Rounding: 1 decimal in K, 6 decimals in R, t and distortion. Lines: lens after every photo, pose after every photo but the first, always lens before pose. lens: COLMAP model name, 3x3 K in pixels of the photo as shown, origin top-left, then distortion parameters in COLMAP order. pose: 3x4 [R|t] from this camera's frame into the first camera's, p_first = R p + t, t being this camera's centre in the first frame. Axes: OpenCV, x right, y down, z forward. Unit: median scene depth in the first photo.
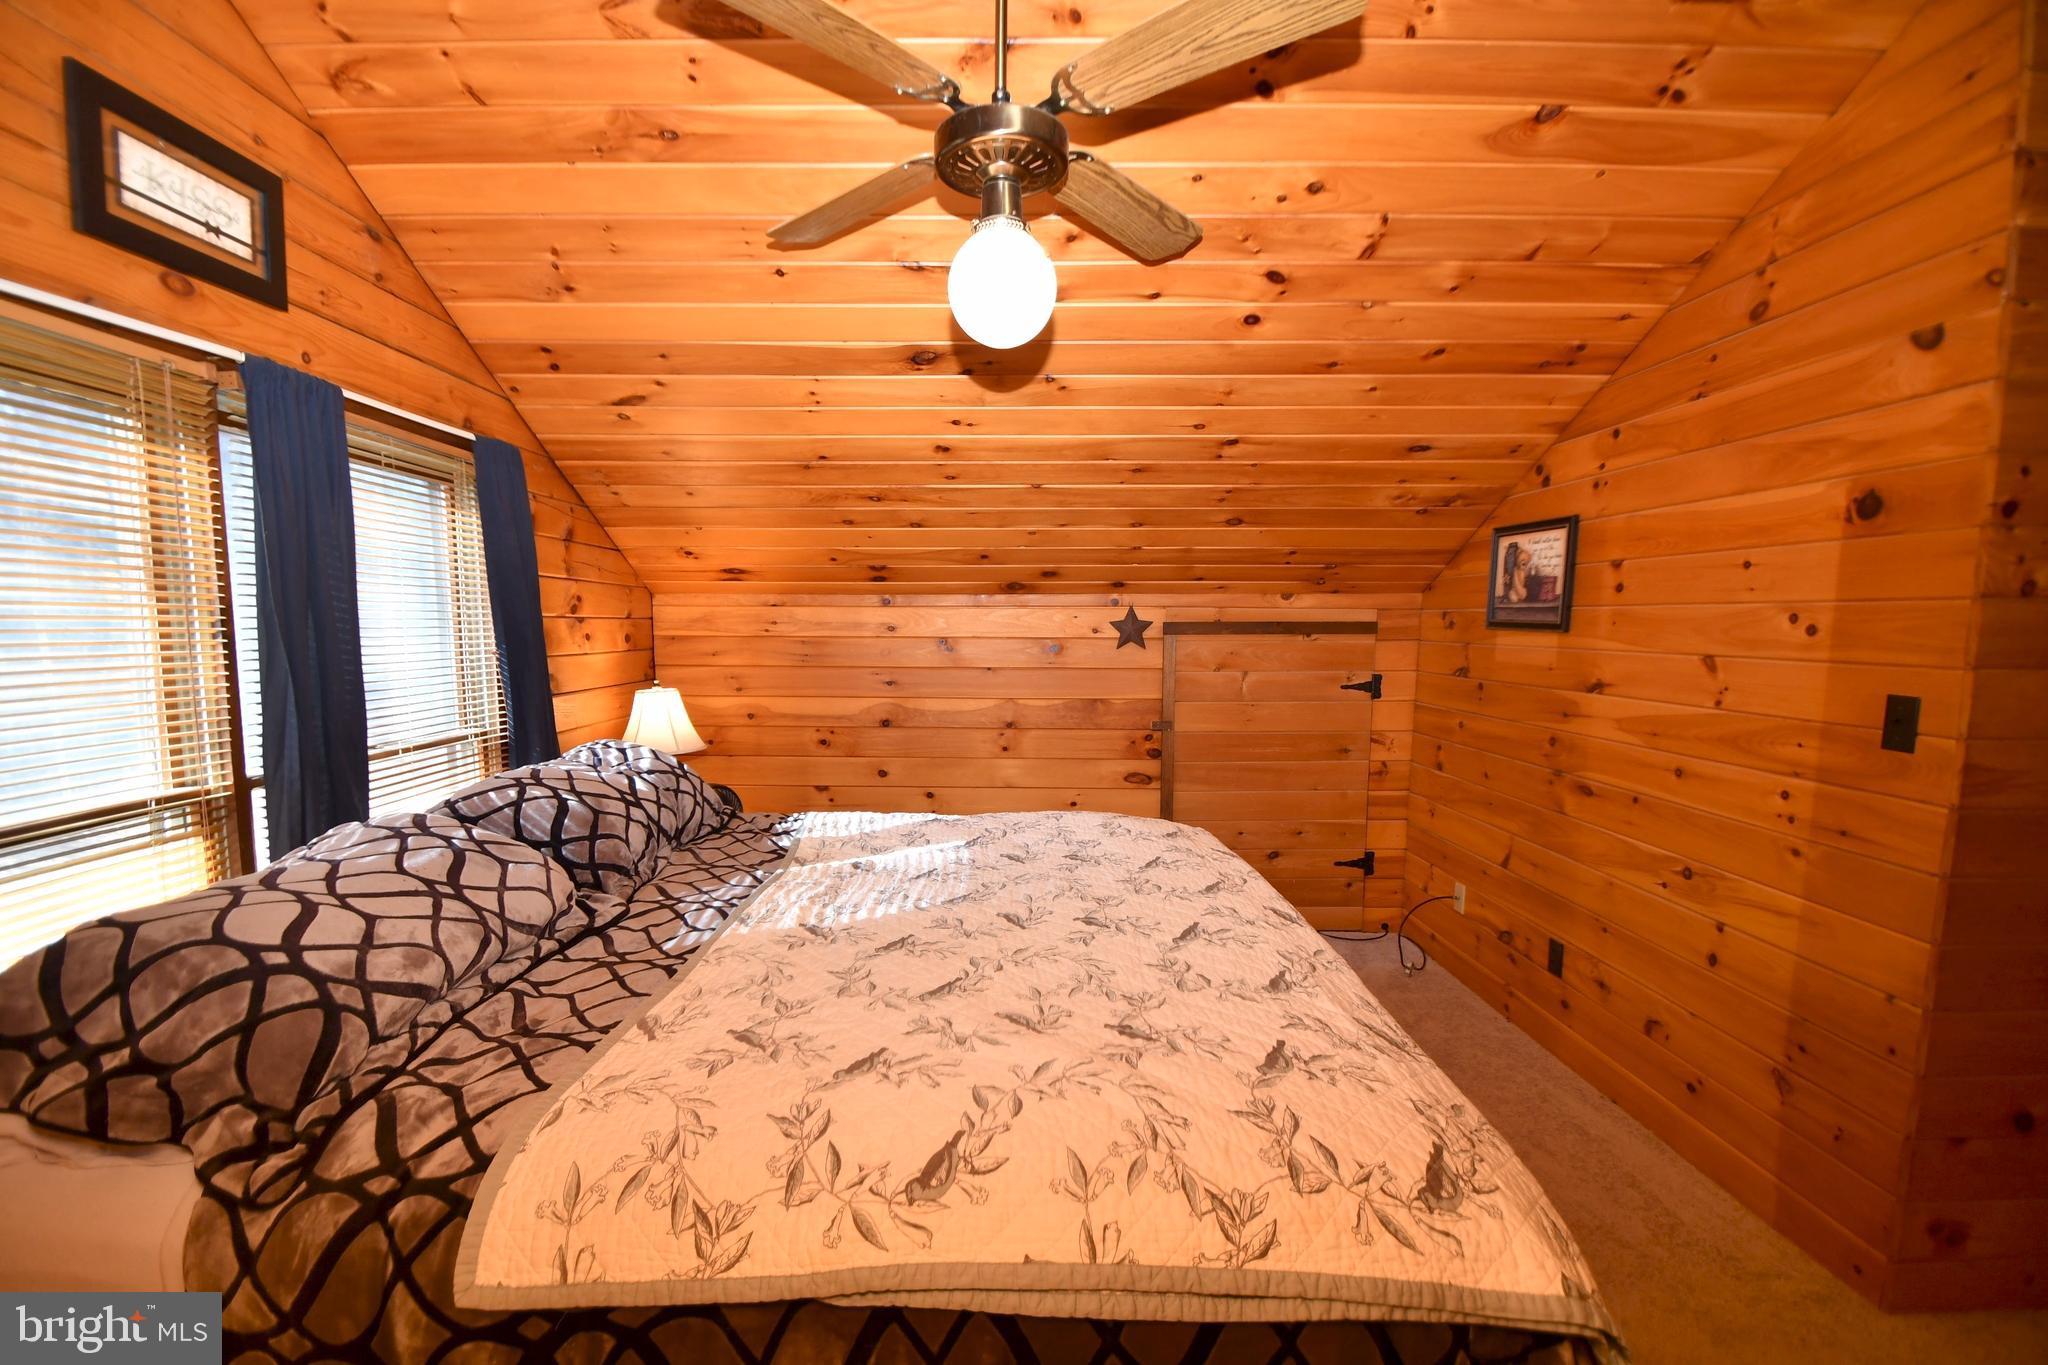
lens RADIAL K [[896.1, 0, 1001.5], [0, 896.1, 711.8], [0, 0, 1]] dist [0.012458, -0.014549]
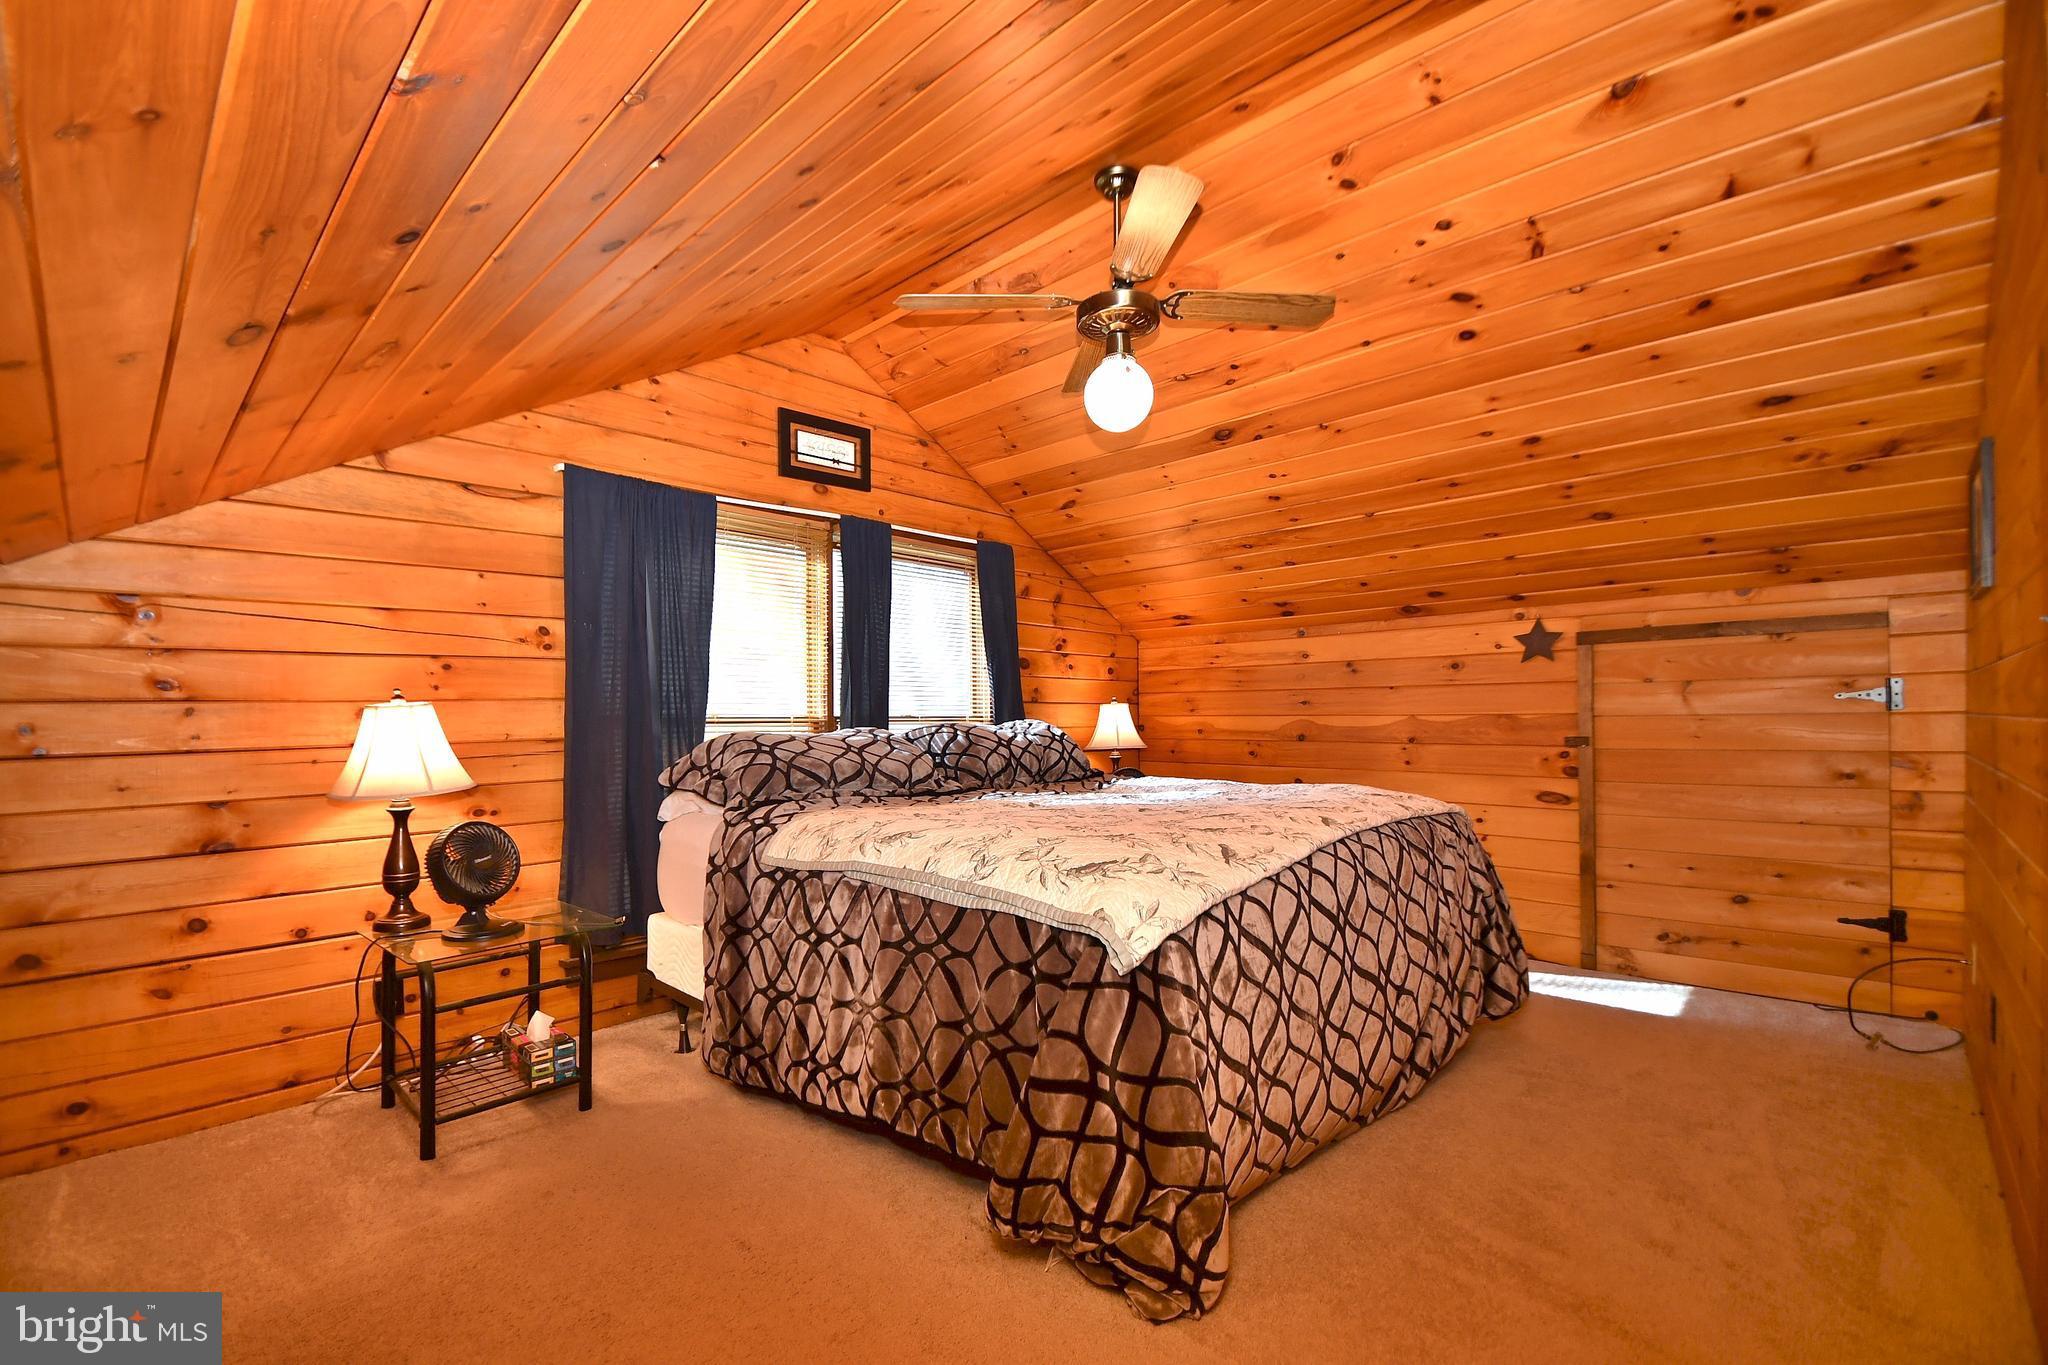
lens RADIAL K [[896.1, 0, 1001.5], [0, 896.1, 711.8], [0, 0, 1]] dist [0.012458, -0.014549]
pose [[0.714019, -0.013886, -0.699988, 0.533466], [-0.060269, 0.994873, -0.081214, 0.127371], [0.697527, 0.100176, 0.709521, -0.122150]]
